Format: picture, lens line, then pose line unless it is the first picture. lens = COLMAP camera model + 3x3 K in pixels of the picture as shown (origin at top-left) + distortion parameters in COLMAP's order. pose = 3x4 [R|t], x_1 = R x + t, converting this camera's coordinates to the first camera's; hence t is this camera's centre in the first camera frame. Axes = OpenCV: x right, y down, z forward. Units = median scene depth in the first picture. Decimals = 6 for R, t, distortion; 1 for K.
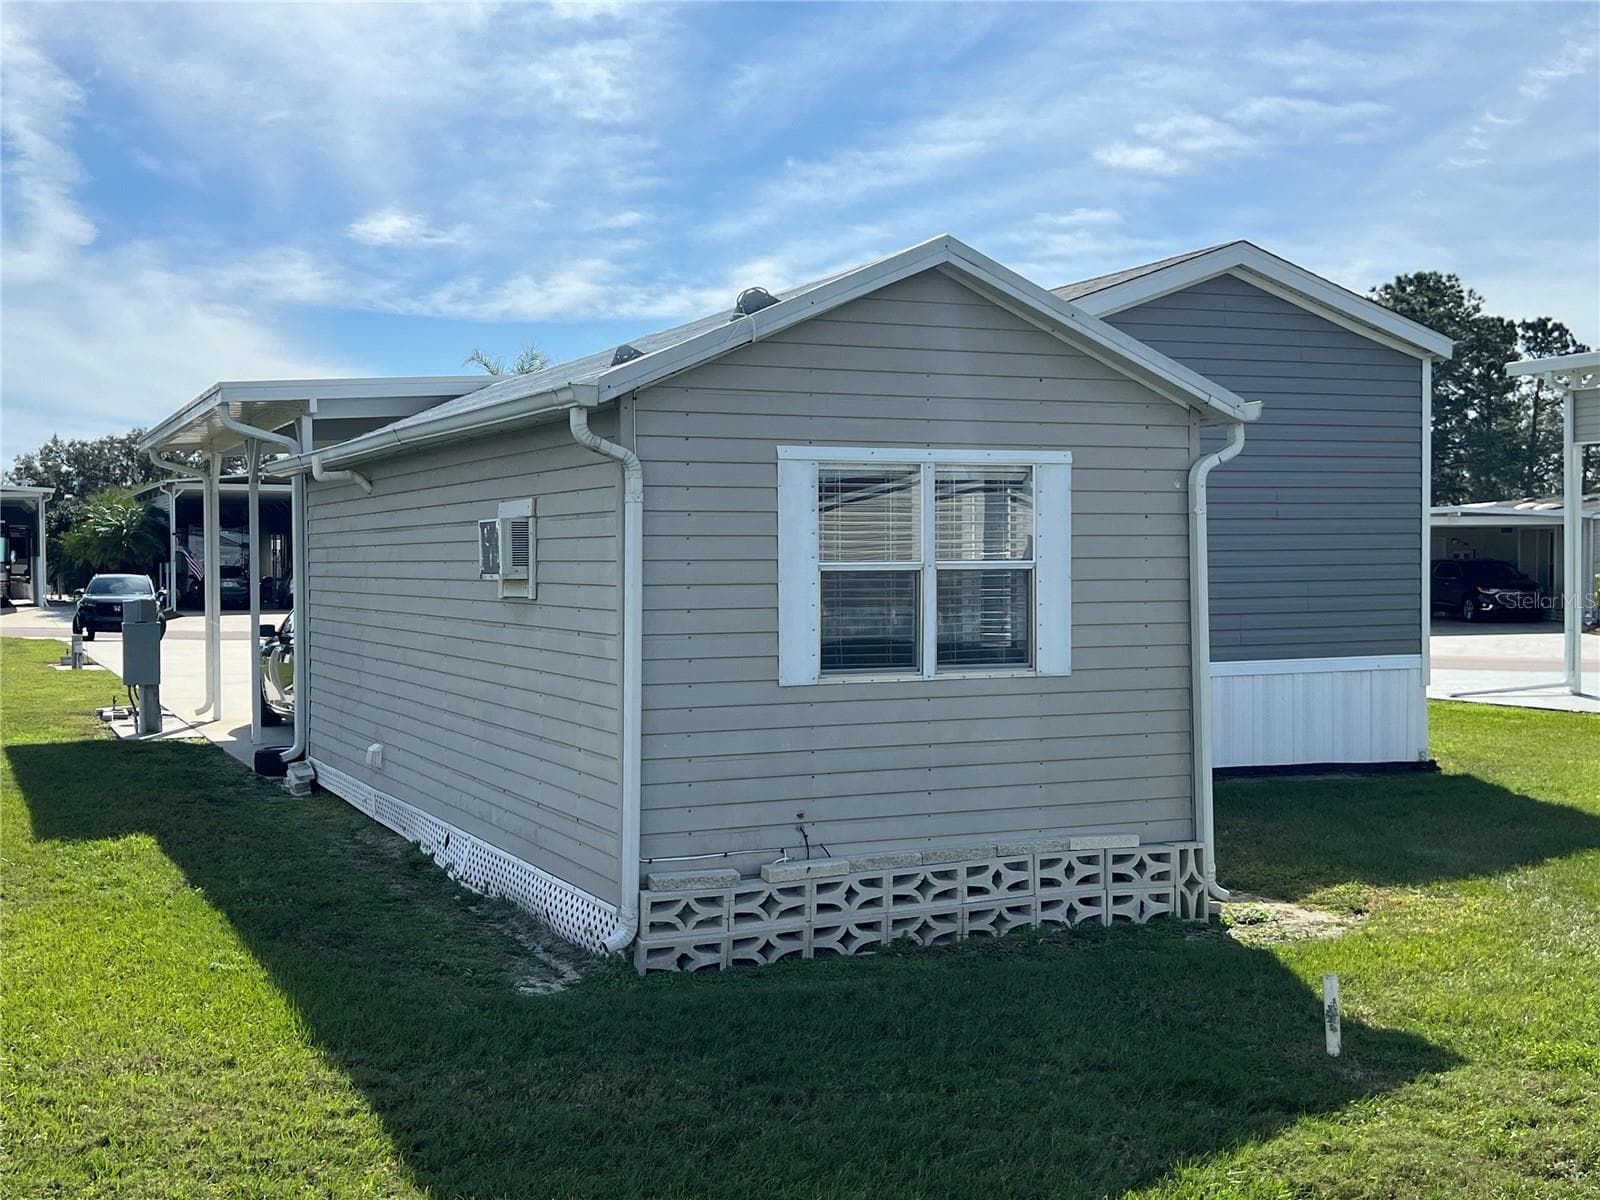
lens RADIAL K [[1821.6, 0, 766.5], [0, 1821.6, 600.0], [0, 0, 1]] dist [0.084199, -0.013542]
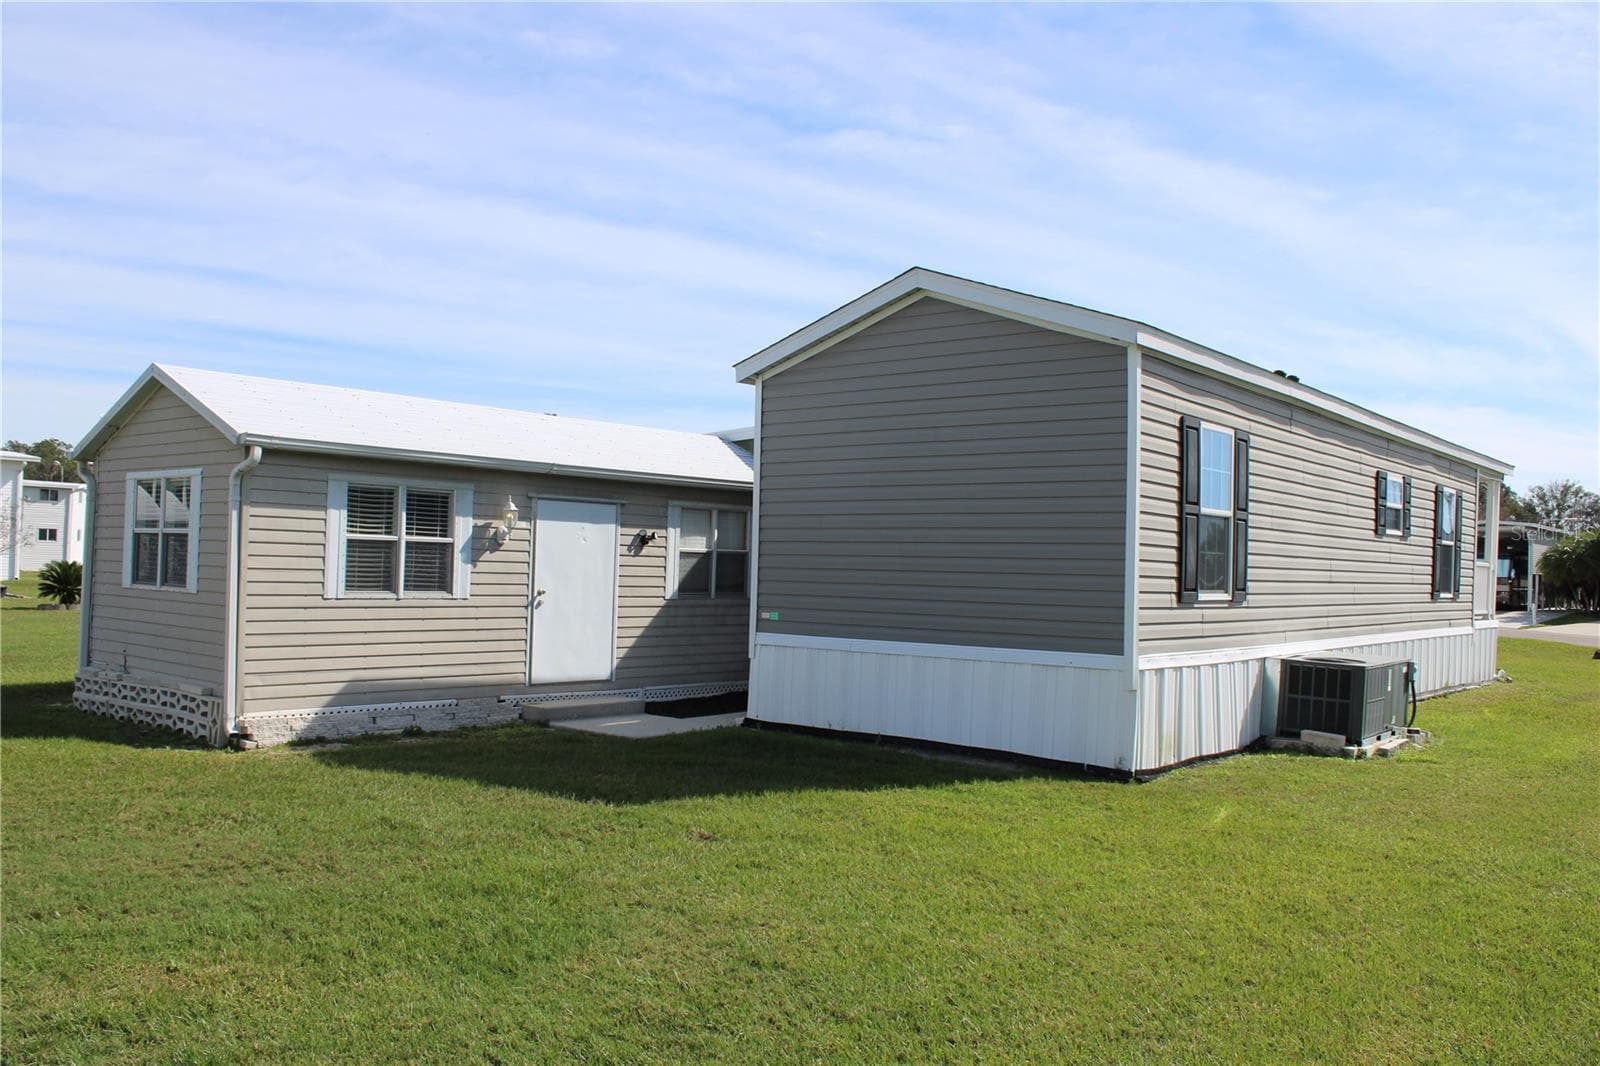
lens RADIAL K [[1329.9, 0, 777.1], [0, 1329.9, 543.0], [0, 0, 1]] dist [-0.195142, 0.243651]
pose [[0.431386, 0.002356, -0.902165, 1.576056], [-0.048526, 0.998610, -0.020596, -0.009604], [0.900862, 0.052663, 0.430900, 0.985732]]
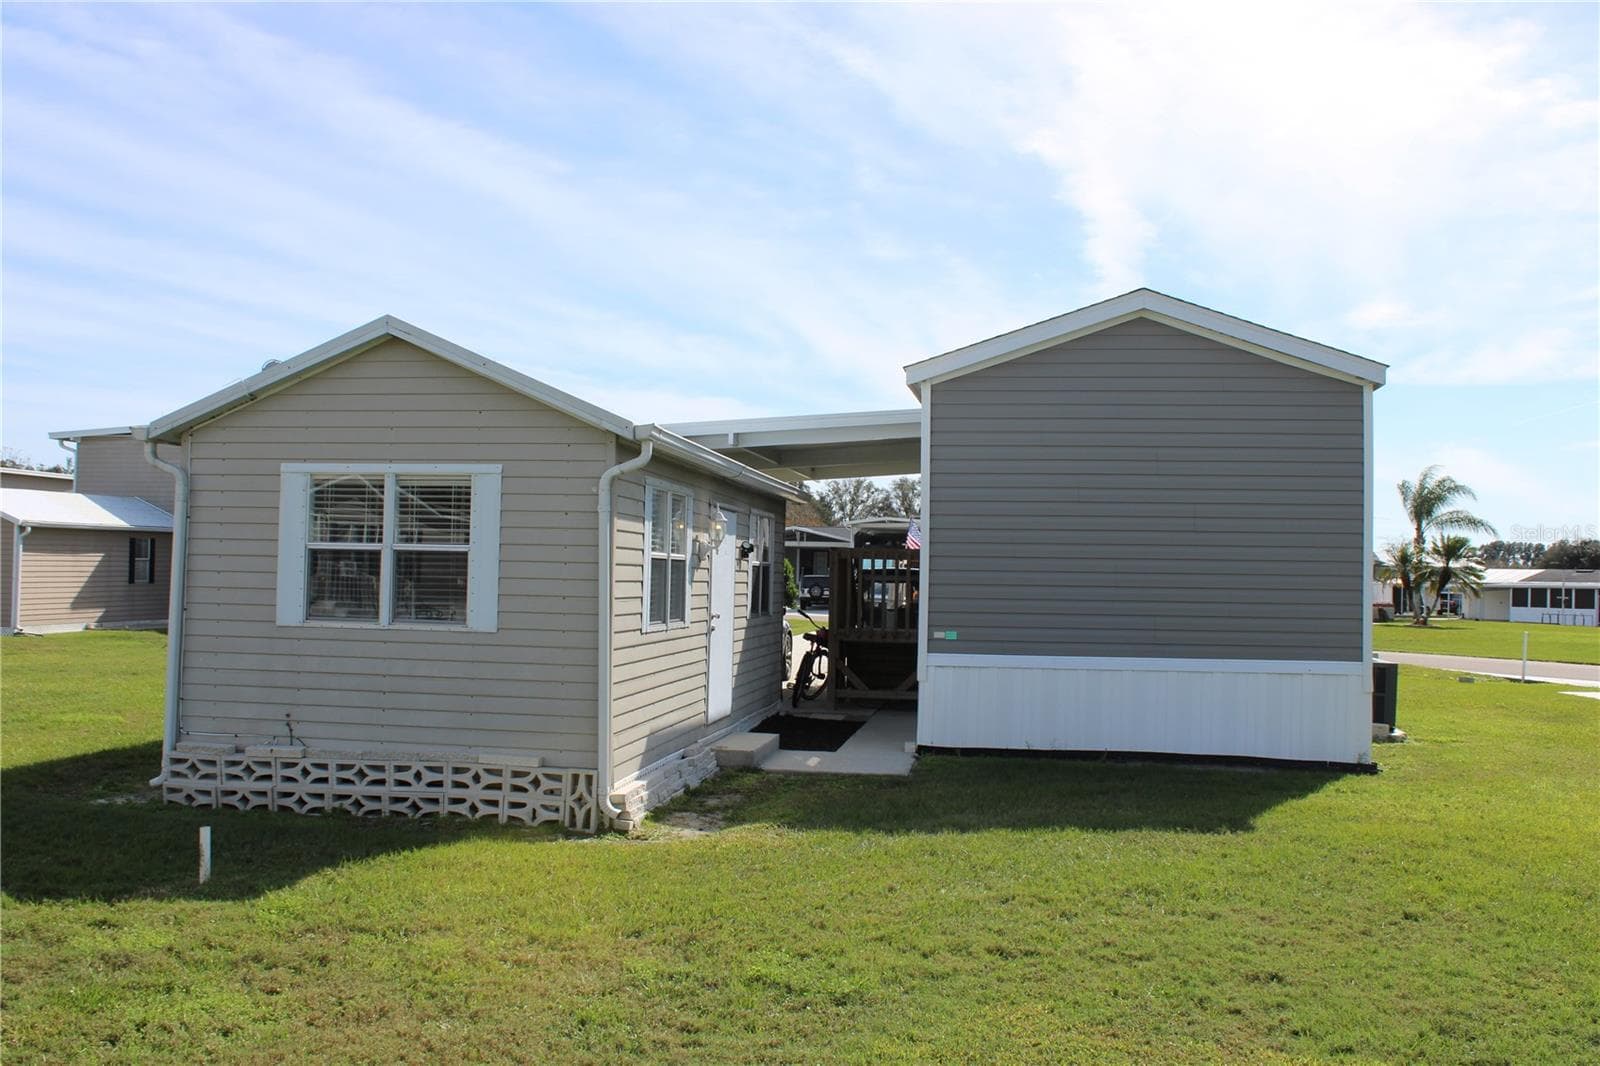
lens RADIAL K [[1485.6, 0, 800.0], [0, 1485.6, 533.0], [0, 0, 1]] dist [-0.108142, -0.003577]
pose [[0.842182, 0.007463, -0.539142, 0.948918], [-0.037101, 0.998336, -0.044134, 0.008505], [0.537915, 0.057172, 0.841058, 0.216216]]
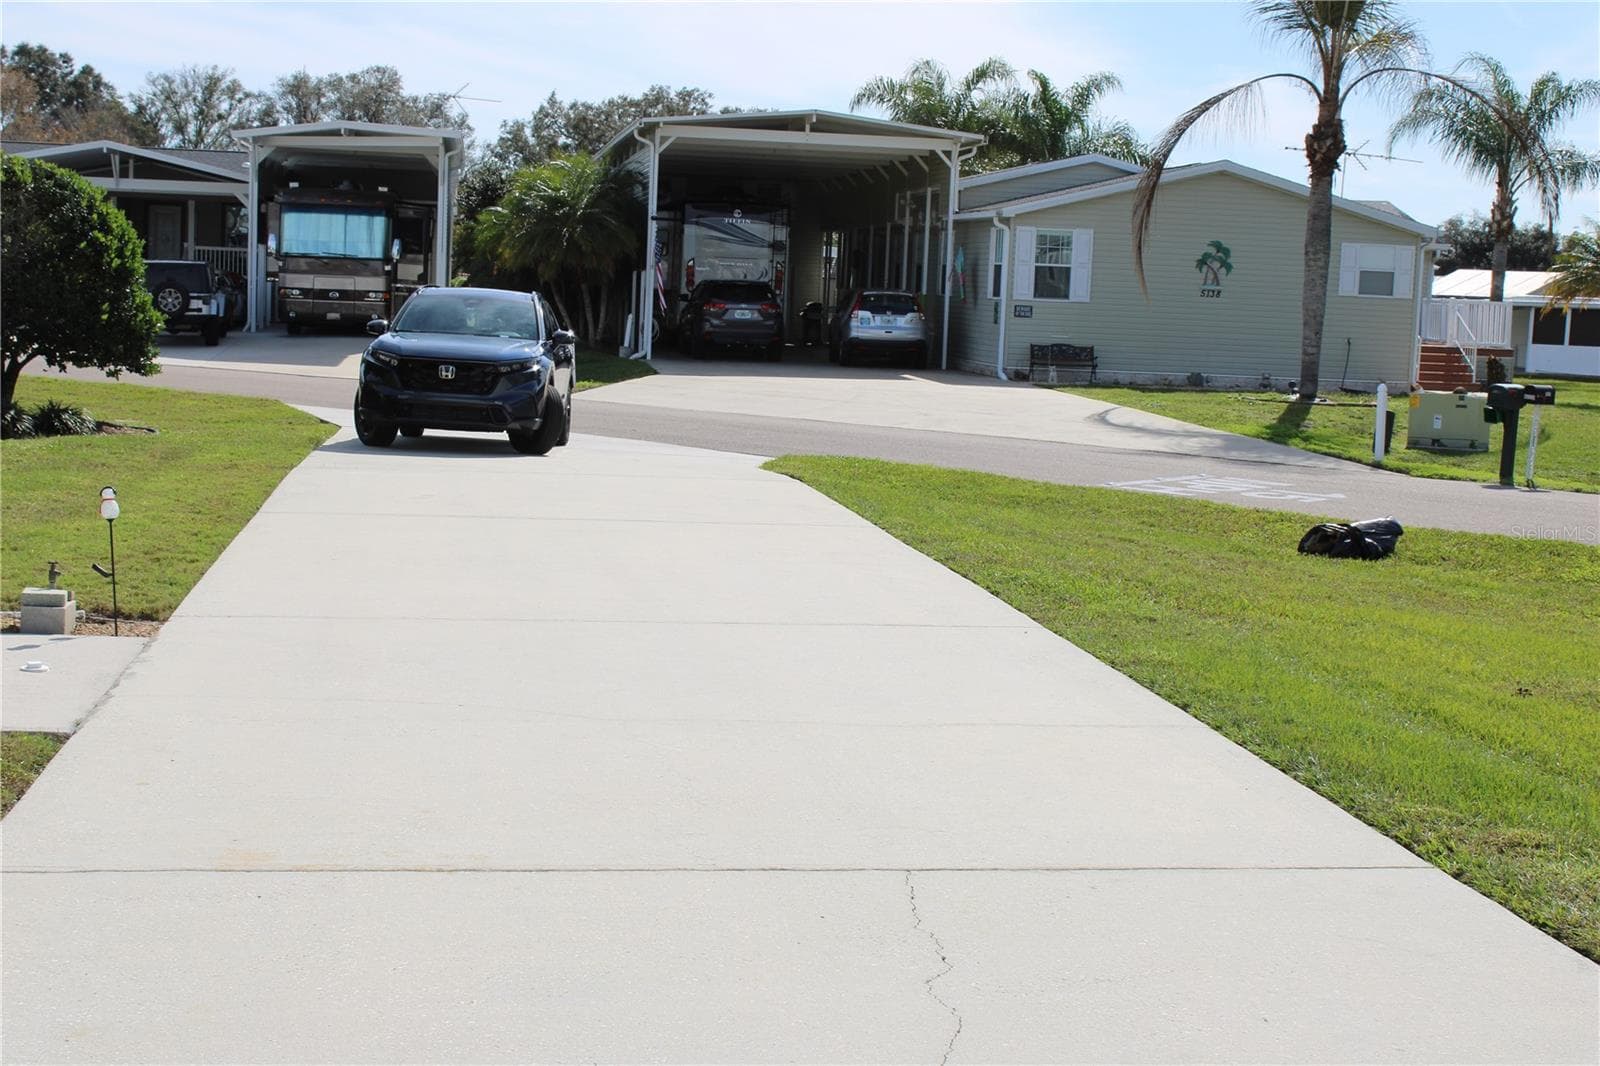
lens RADIAL K [[2342.4, 0, 800.0], [0, 2342.4, 533.0], [0, 0, 1]] dist [-0.012401, -0.018535]
pose [[0.961538, 0.070453, -0.265481, -0.689134], [-0.048658, 0.994948, 0.087806, -0.046301], [0.270327, -0.071511, 0.960109, 2.609211]]
